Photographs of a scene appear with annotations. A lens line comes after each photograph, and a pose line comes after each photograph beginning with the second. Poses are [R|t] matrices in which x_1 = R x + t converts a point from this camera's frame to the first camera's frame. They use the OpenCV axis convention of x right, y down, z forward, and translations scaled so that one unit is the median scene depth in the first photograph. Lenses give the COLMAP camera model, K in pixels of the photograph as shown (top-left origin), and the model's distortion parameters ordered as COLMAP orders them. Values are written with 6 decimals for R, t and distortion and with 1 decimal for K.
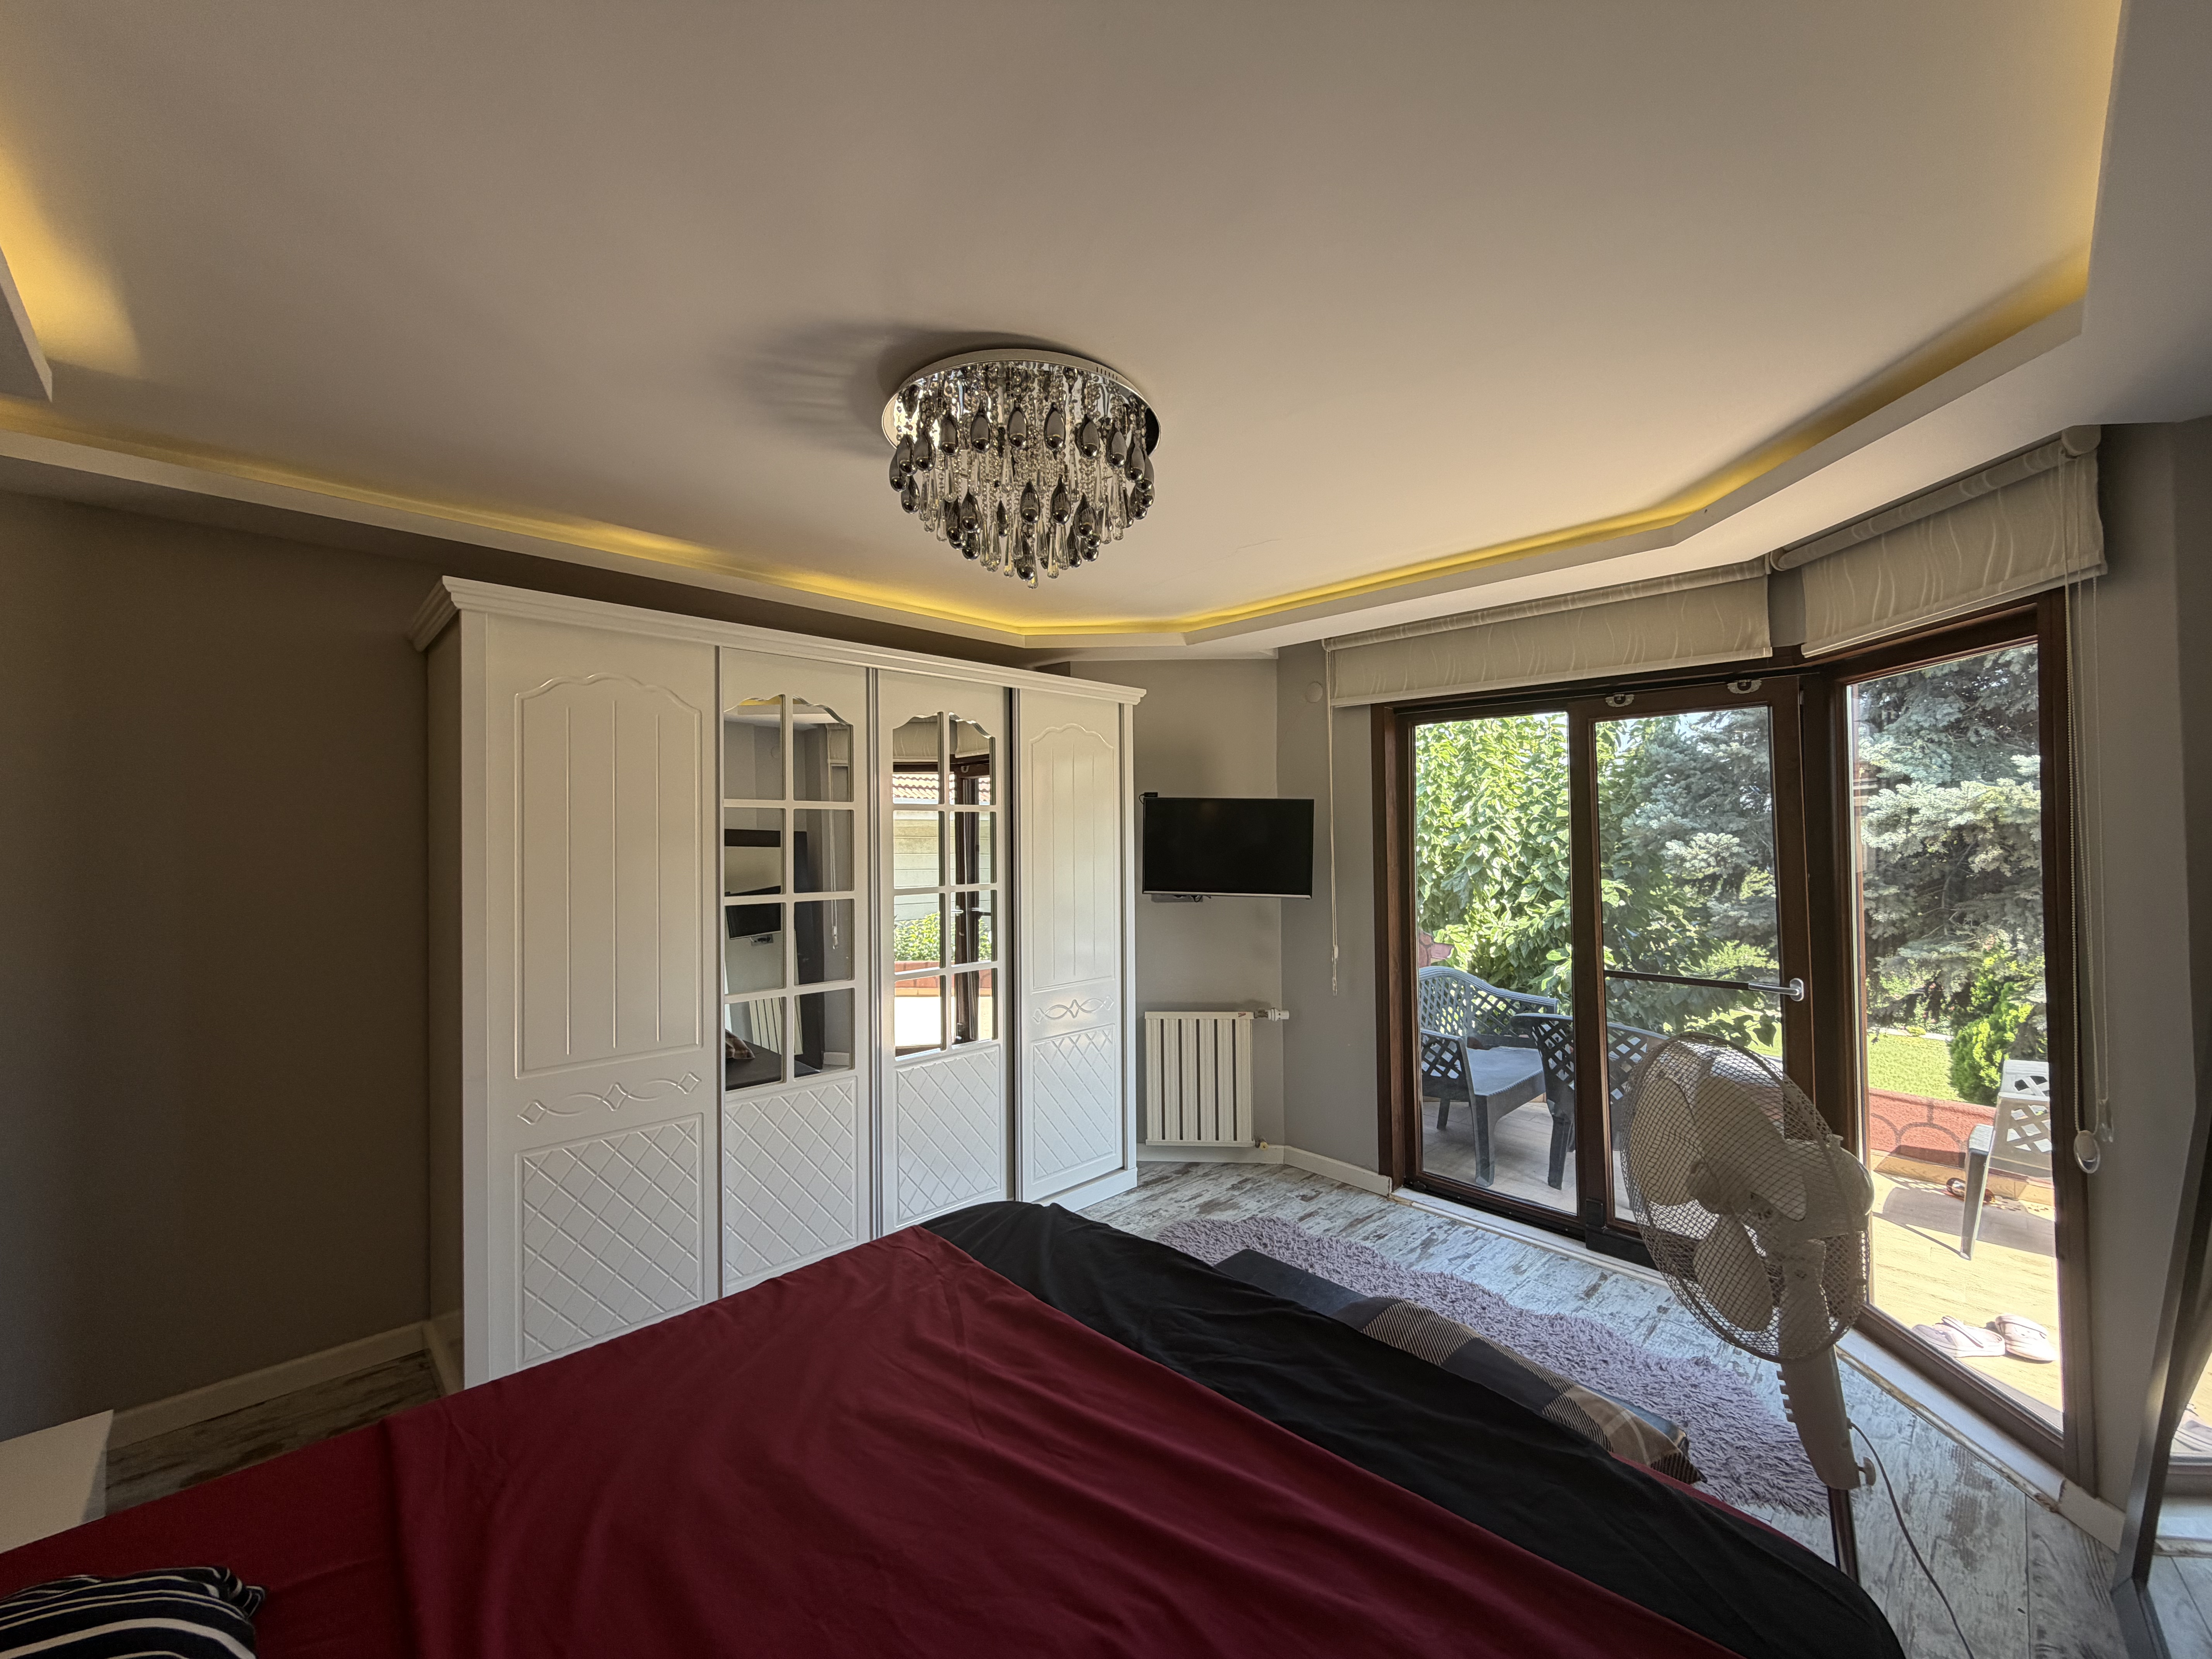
lens RADIAL K [[882.7, 0, 1099.9], [0, 882.7, 836.3], [0, 0, 1]] dist [-0.000577, 0.000196]
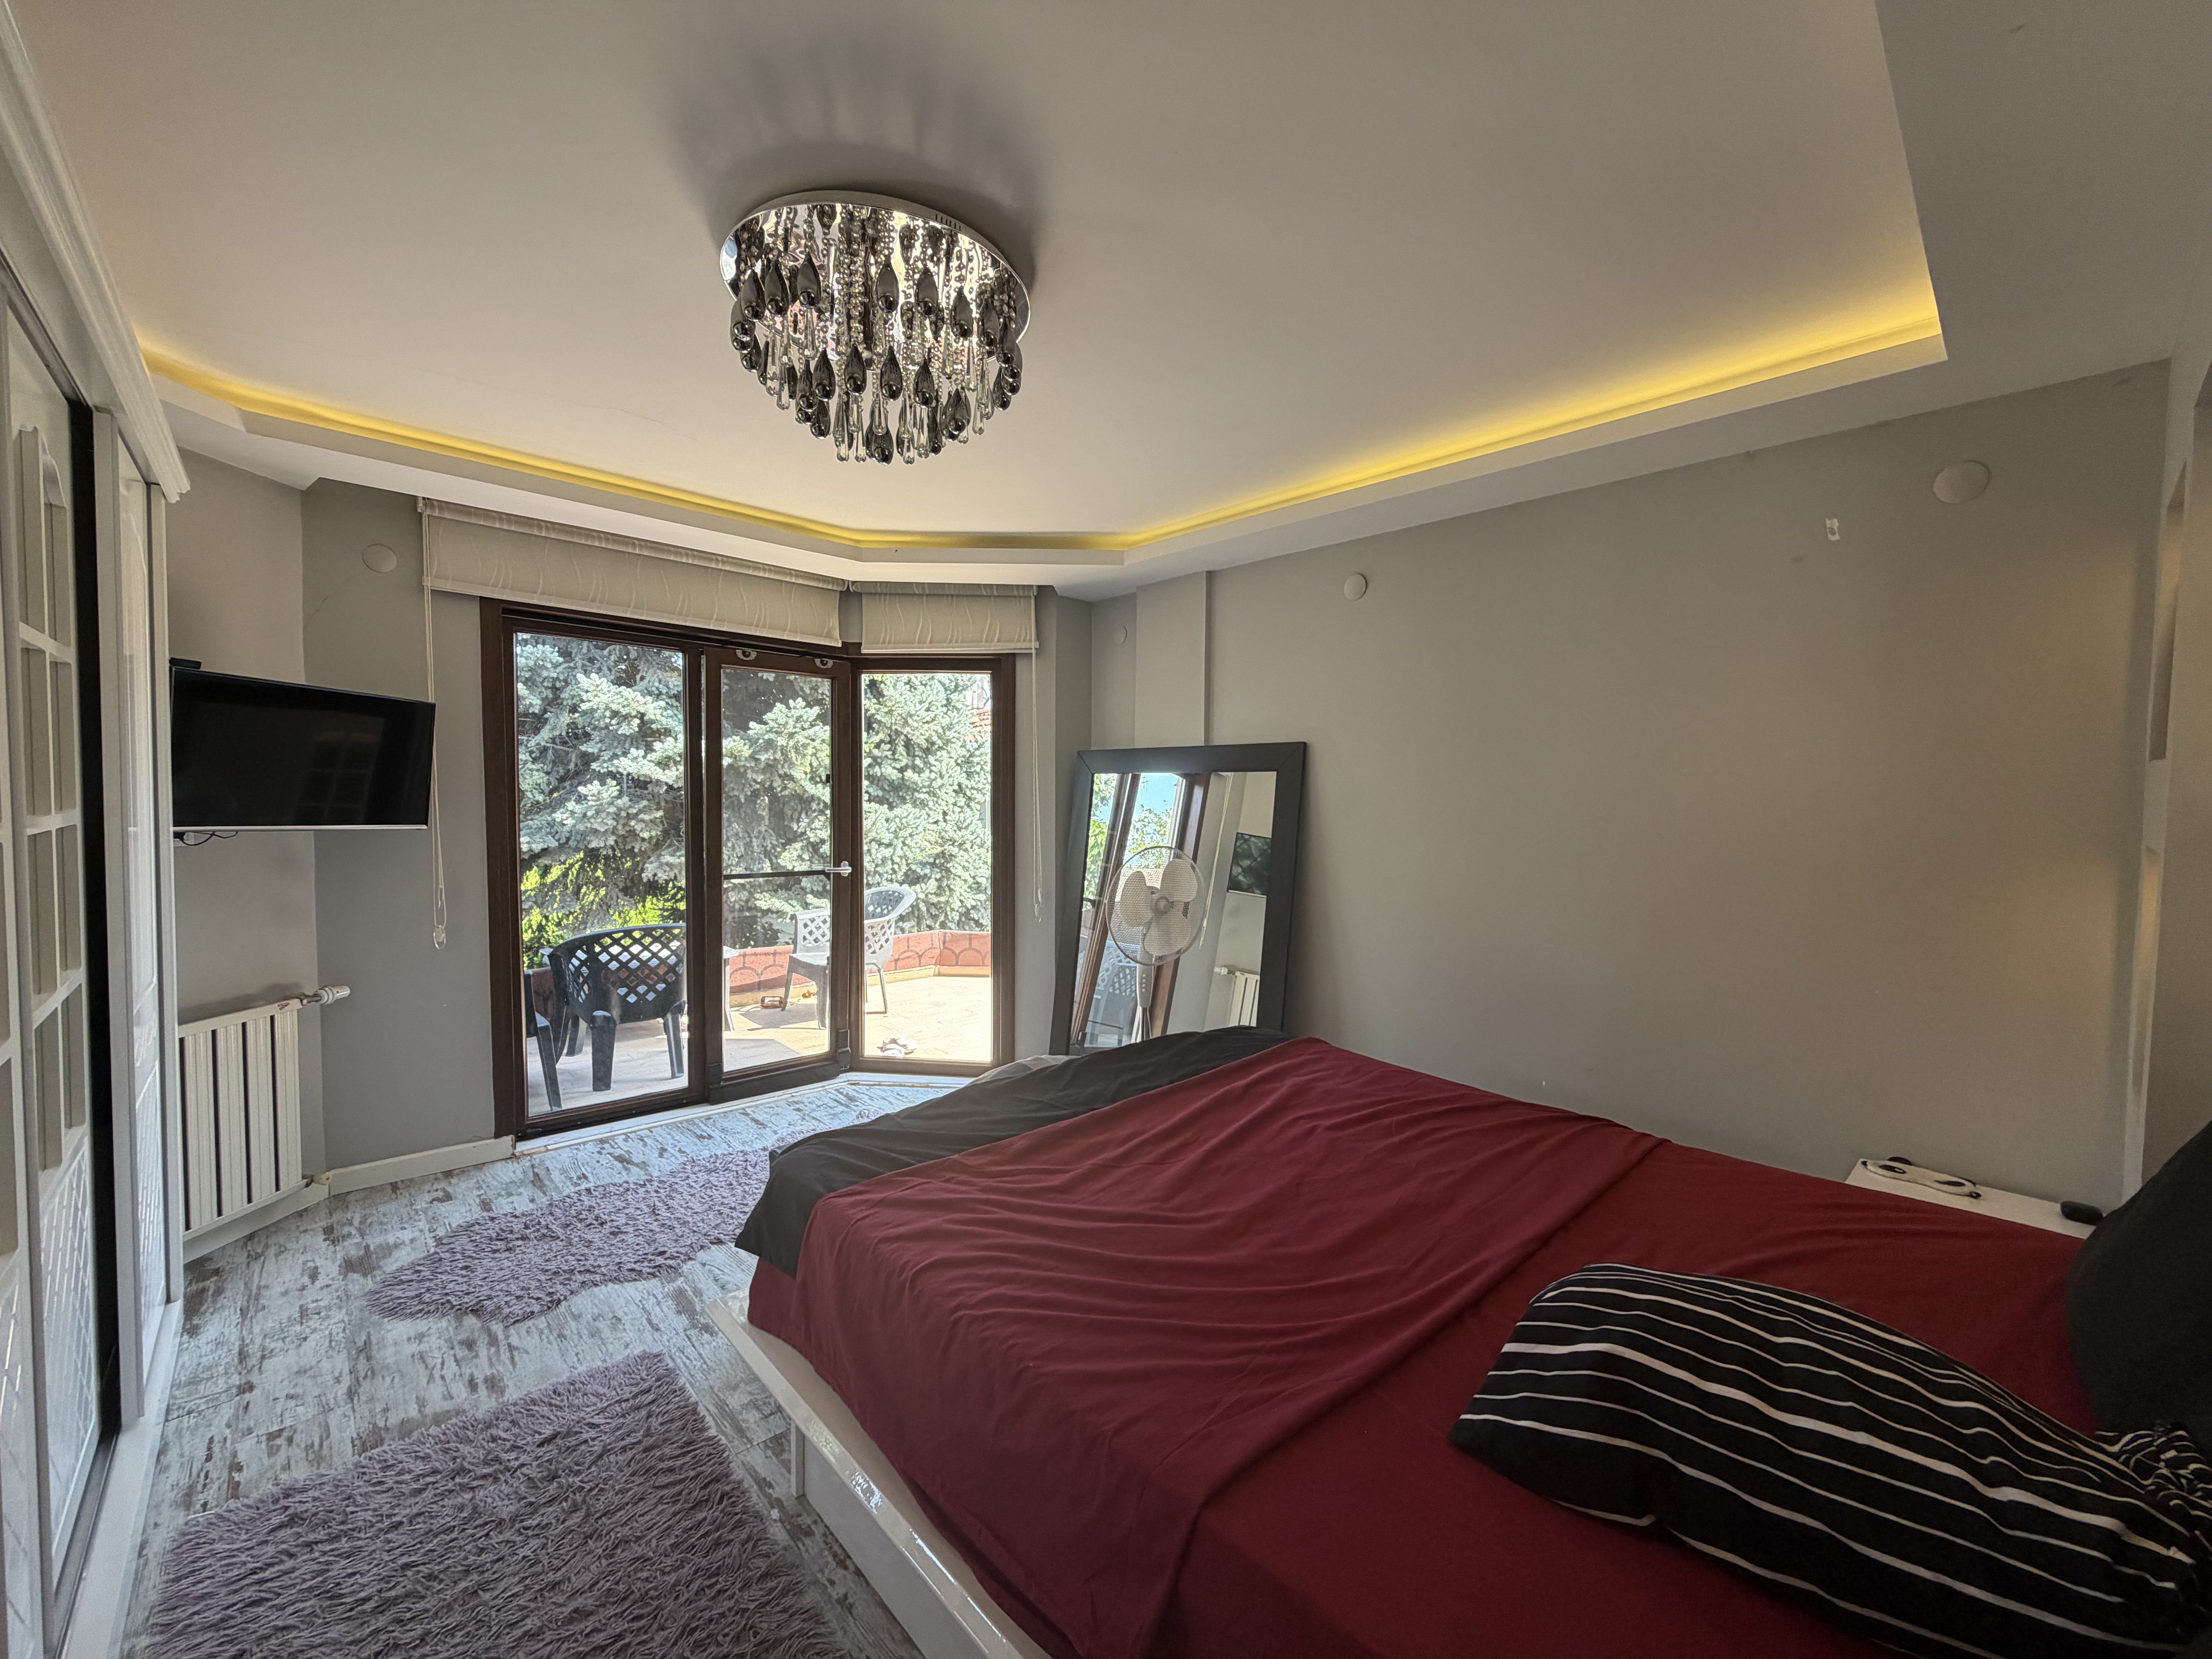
lens RADIAL K [[882.7, 0, 1096.5], [0, 882.7, 833.9], [0, 0, 1]] dist [-0.000577, 0.000196]
pose [[0.031487, -0.039150, 0.998737, -0.529938], [-0.019143, 0.999026, 0.039764, 0.032995], [-0.999321, -0.020371, 0.030707, 0.379086]]
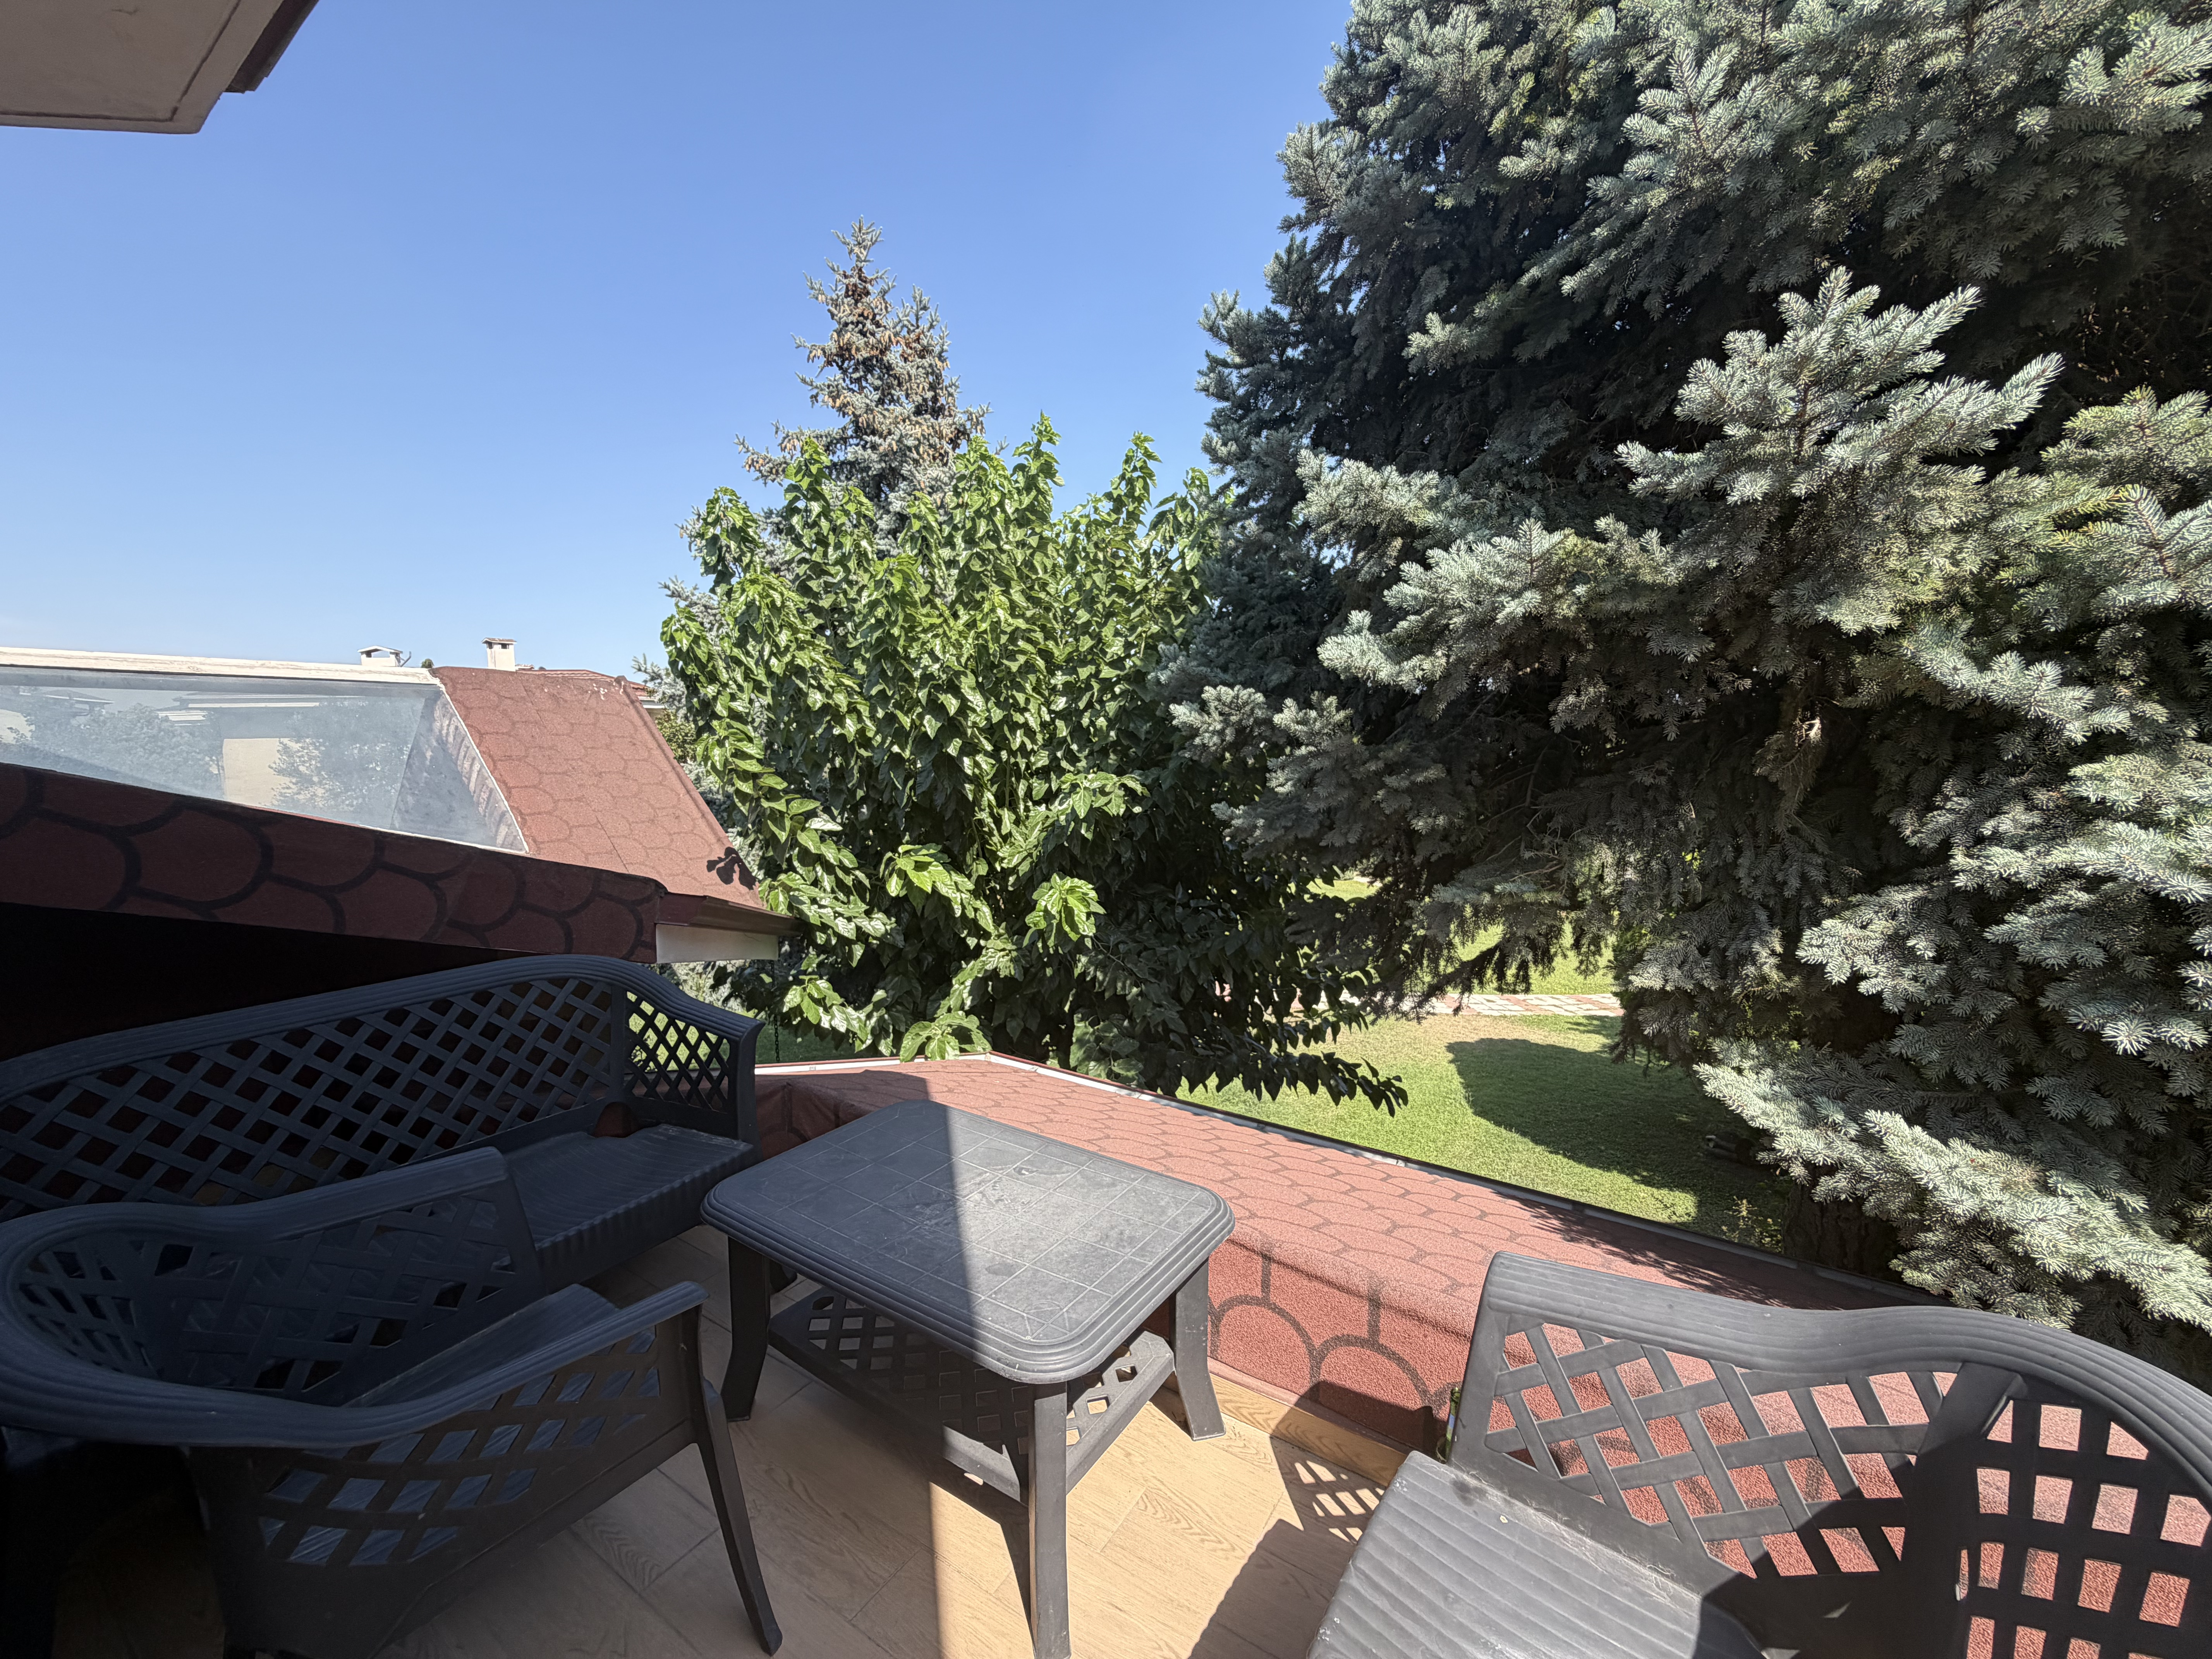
lens RADIAL K [[882.7, 0, 1108.1], [0, 882.7, 844.0], [0, 0, 1]] dist [-0.000577, 0.000196]
pose [[0.977853, -0.028529, 0.207340, 0.776907], [0.005780, 0.993969, 0.109507, 0.057357], [-0.209214, -0.105883, 0.972121, 0.685163]]
